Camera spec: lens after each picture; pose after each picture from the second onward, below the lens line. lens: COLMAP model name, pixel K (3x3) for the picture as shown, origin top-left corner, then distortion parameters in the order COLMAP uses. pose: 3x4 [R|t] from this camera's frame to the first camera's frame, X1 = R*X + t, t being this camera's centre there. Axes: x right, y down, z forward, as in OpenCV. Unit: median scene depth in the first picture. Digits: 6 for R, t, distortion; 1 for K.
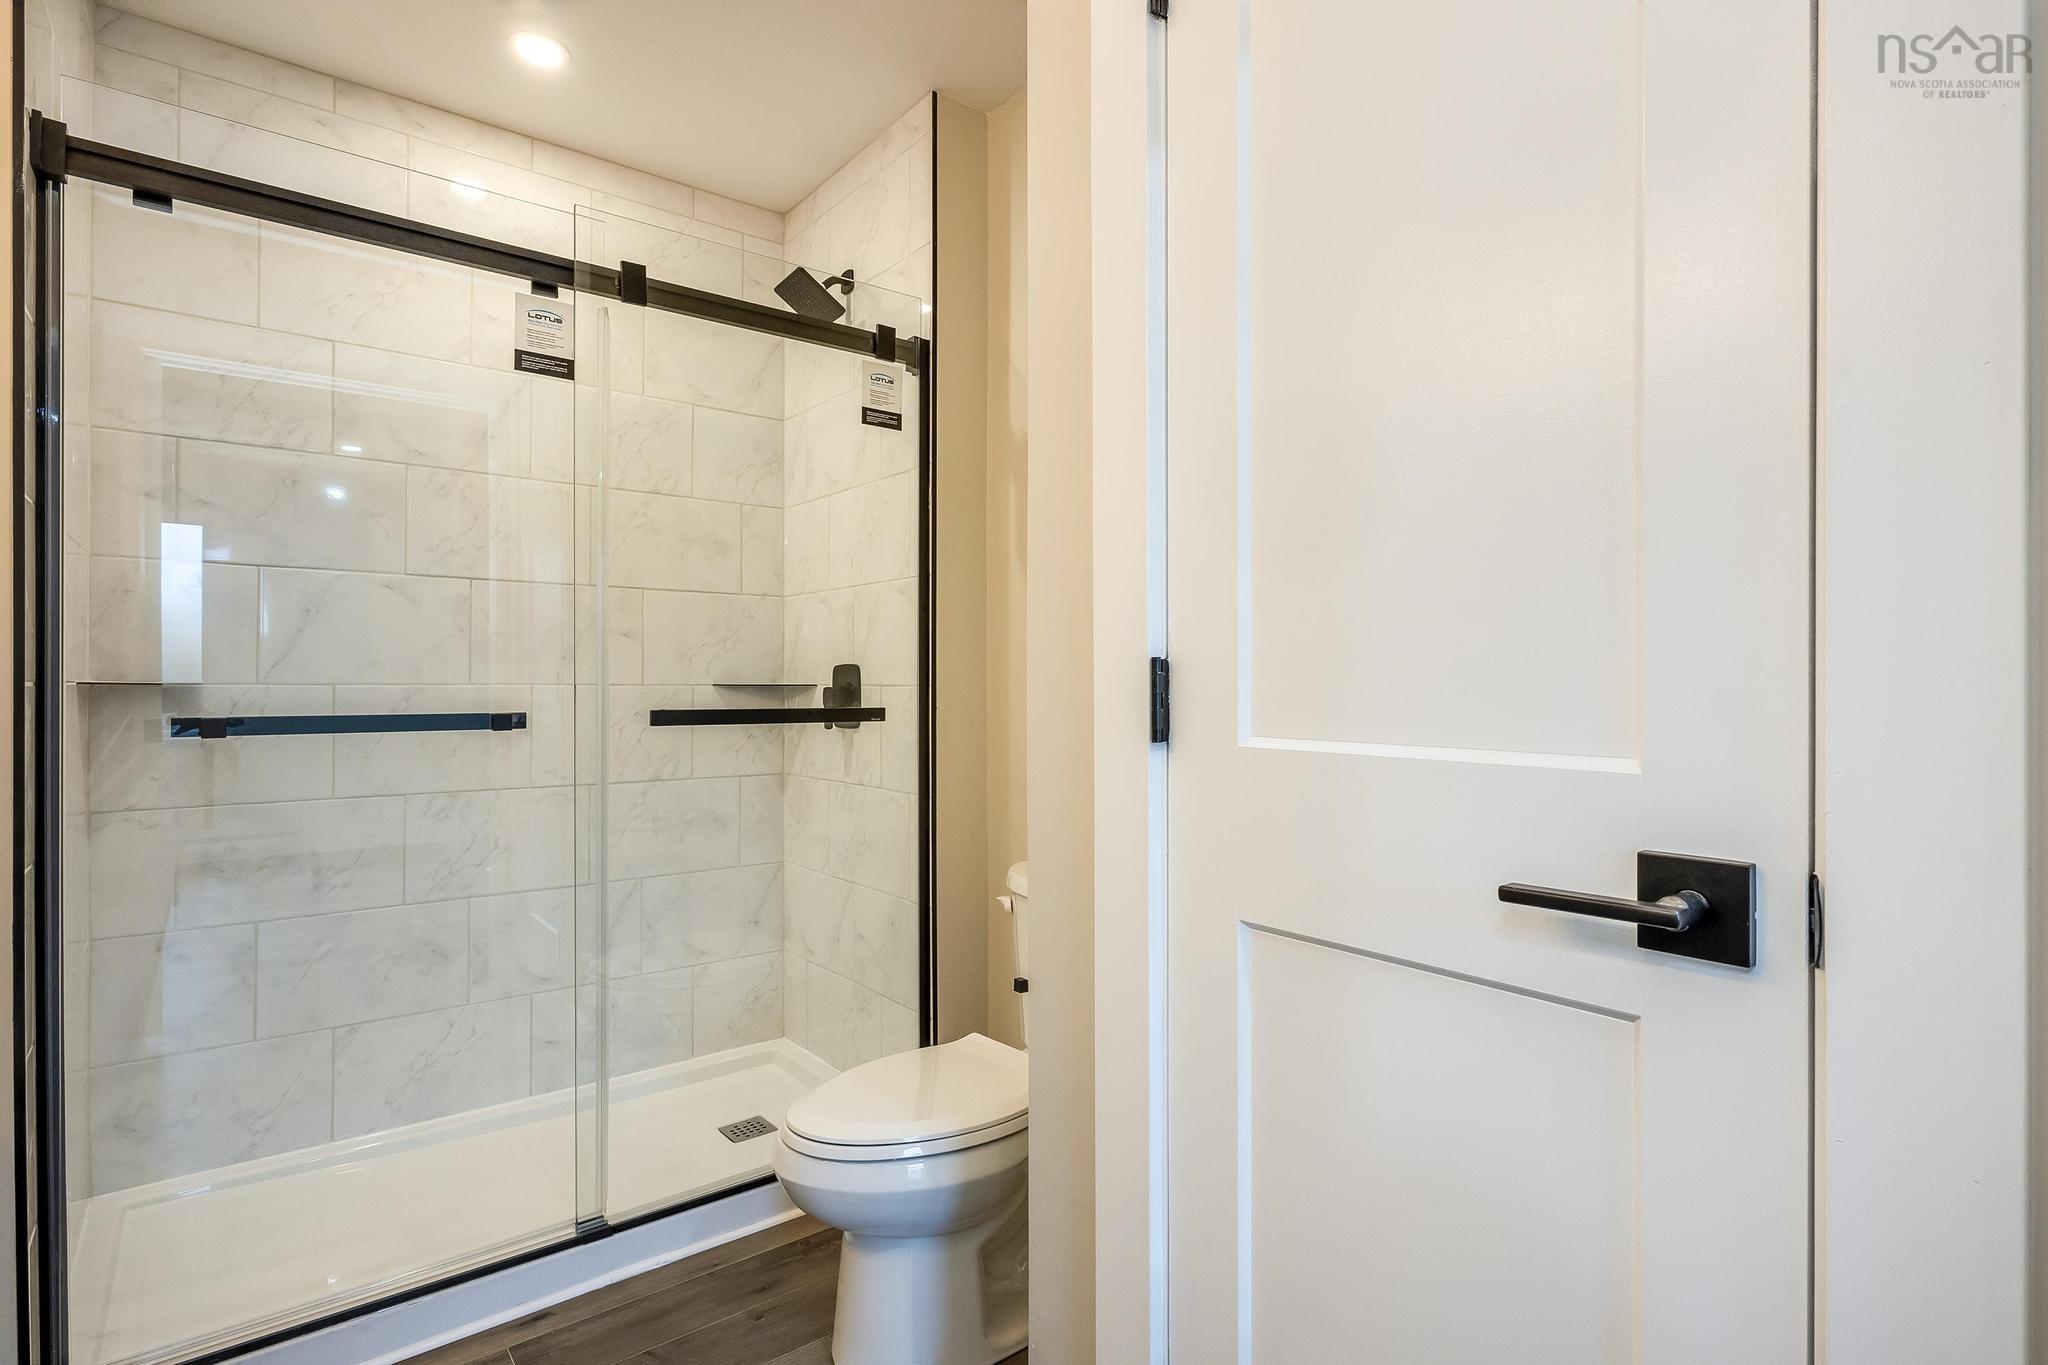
lens RADIAL K [[998.0, 0, 1017.3], [0, 998.0, 667.9], [0, 0, 1]] dist [0.000897, -0.000190]
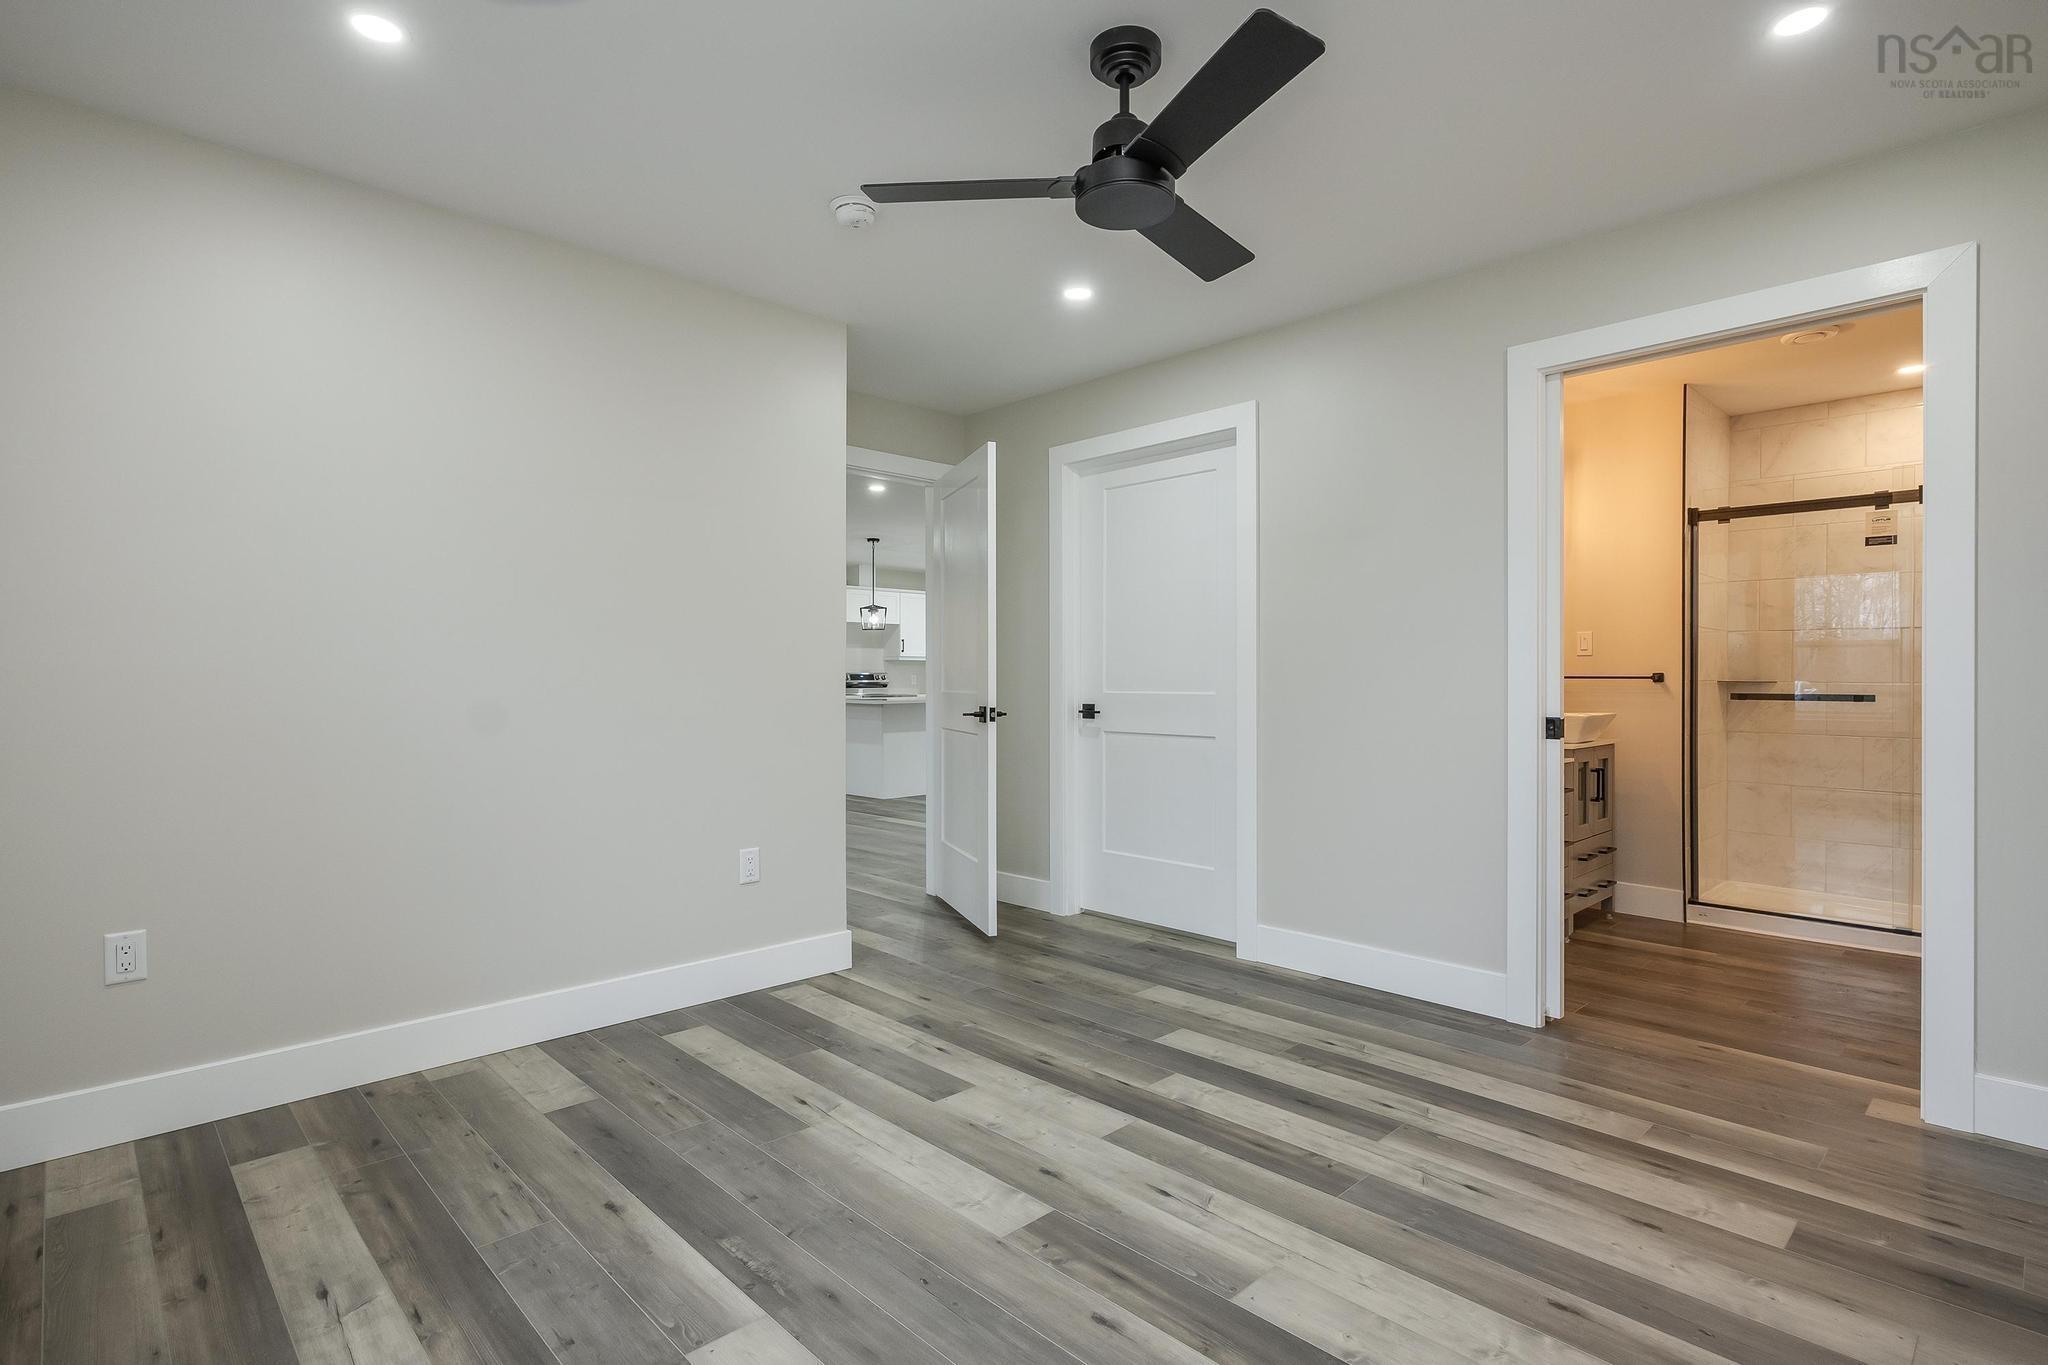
lens RADIAL K [[1002.4, 0, 1024.0], [0, 1002.4, 682.5], [0, 0, 1]] dist [-0.000163, 0.000063]
pose [[0.106212, 0.005123, -0.994330, 1.553734], [0.011923, 0.999908, 0.006425, -0.020229], [0.994272, -0.012538, 0.106141, -1.154446]]
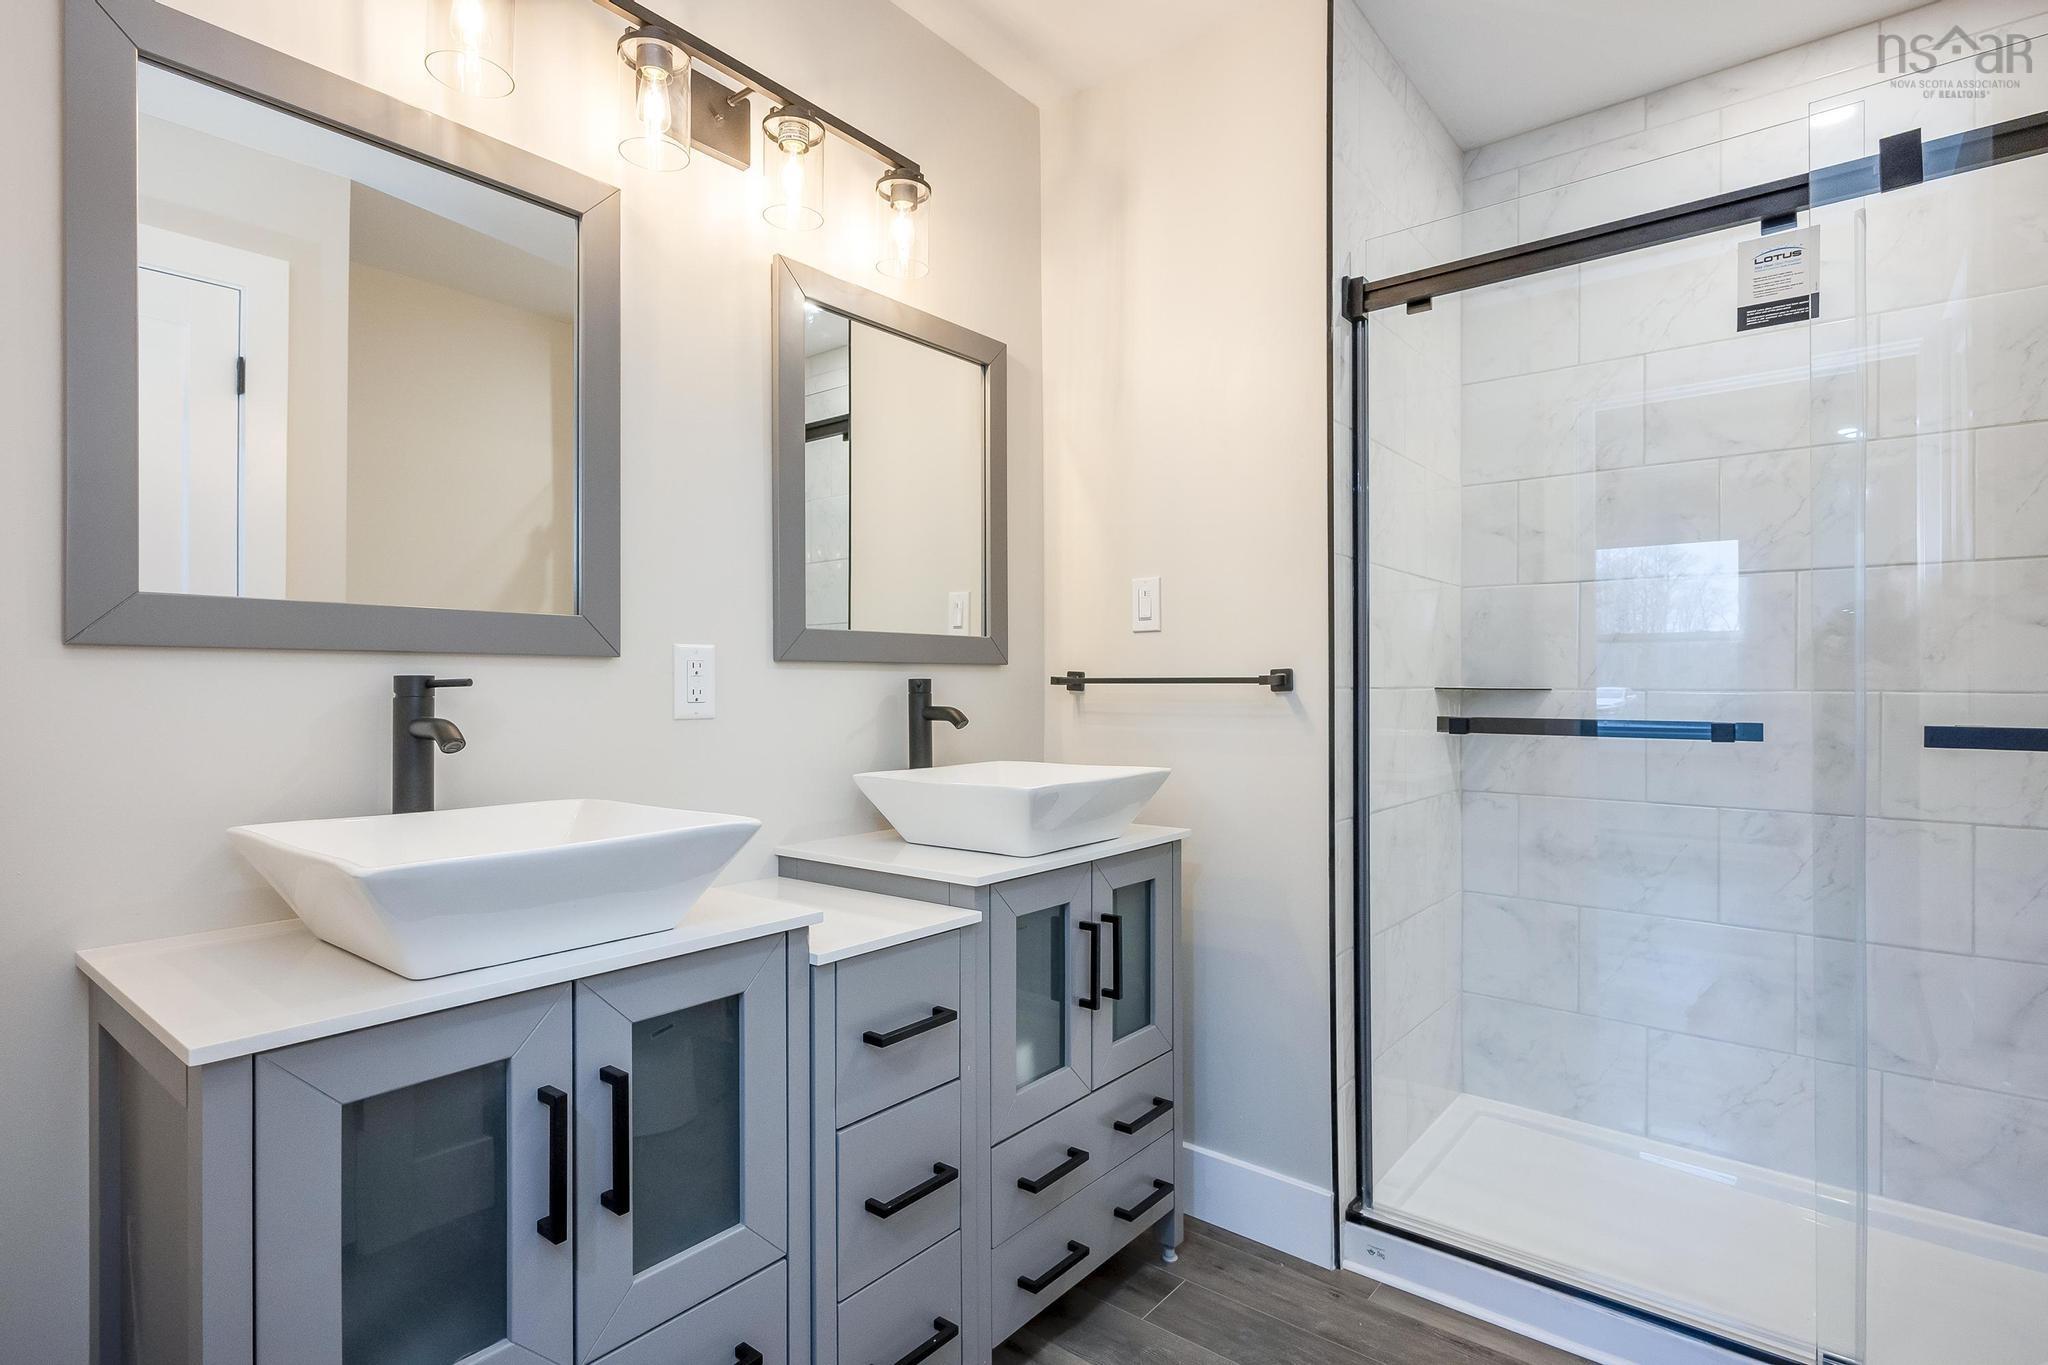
lens RADIAL K [[1002.4, 0, 1024.0], [0, 1002.4, 682.5], [0, 0, 1]] dist [-0.000163, 0.000063]
pose [[0.230013, -0.005380, -0.973173, 0.202117], [0.010381, 0.999941, -0.003075, 0.005759], [0.973132, -0.009395, 0.230056, 0.177477]]
